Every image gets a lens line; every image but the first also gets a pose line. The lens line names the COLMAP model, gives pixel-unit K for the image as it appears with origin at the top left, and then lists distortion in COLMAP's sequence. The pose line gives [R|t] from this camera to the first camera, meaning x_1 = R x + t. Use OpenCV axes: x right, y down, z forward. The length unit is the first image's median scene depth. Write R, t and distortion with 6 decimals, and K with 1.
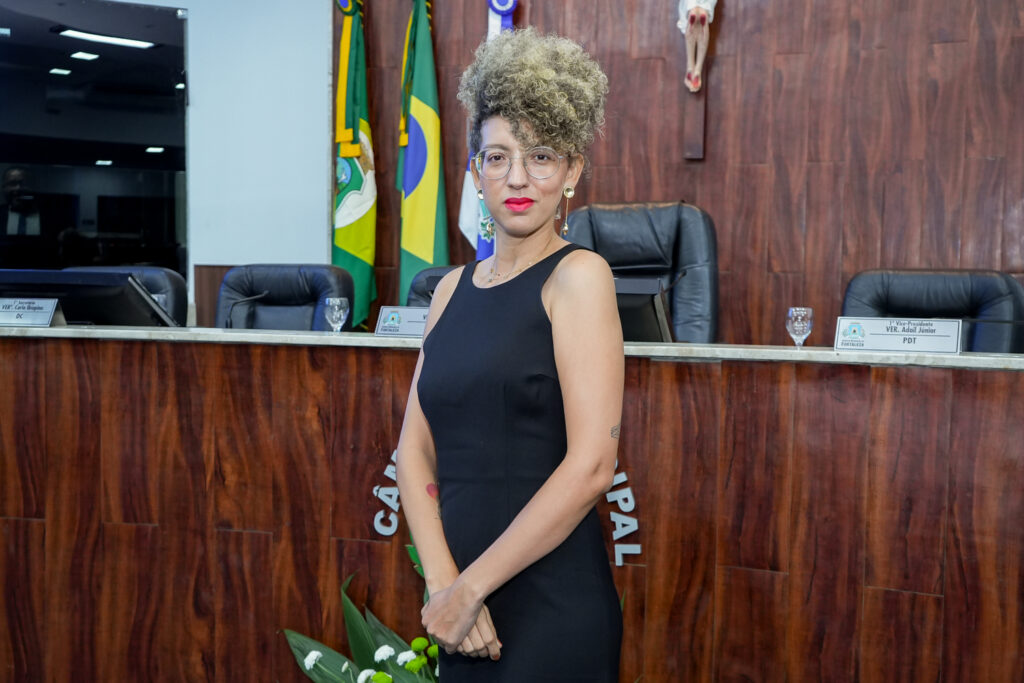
lens RADIAL K [[1173.3, 0, 502.1], [0, 1173.3, 346.4], [0, 0, 1]] dist [0.019254, 0.000000]
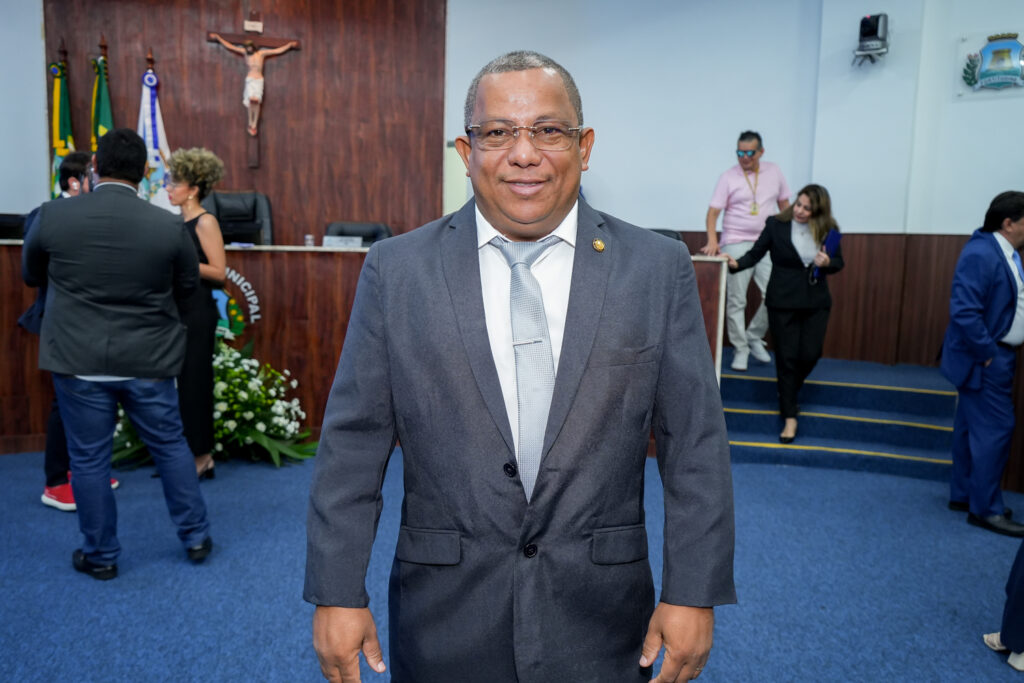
lens RADIAL K [[795.1, 0, 513.1], [0, 795.1, 345.0], [0, 0, 1]] dist [-0.023155, 0.008159]
pose [[0.871494, -0.056541, 0.487136, -0.150351], [0.012929, 0.995635, 0.092430, 0.034831], [-0.490236, -0.074254, 0.868421, -0.515294]]
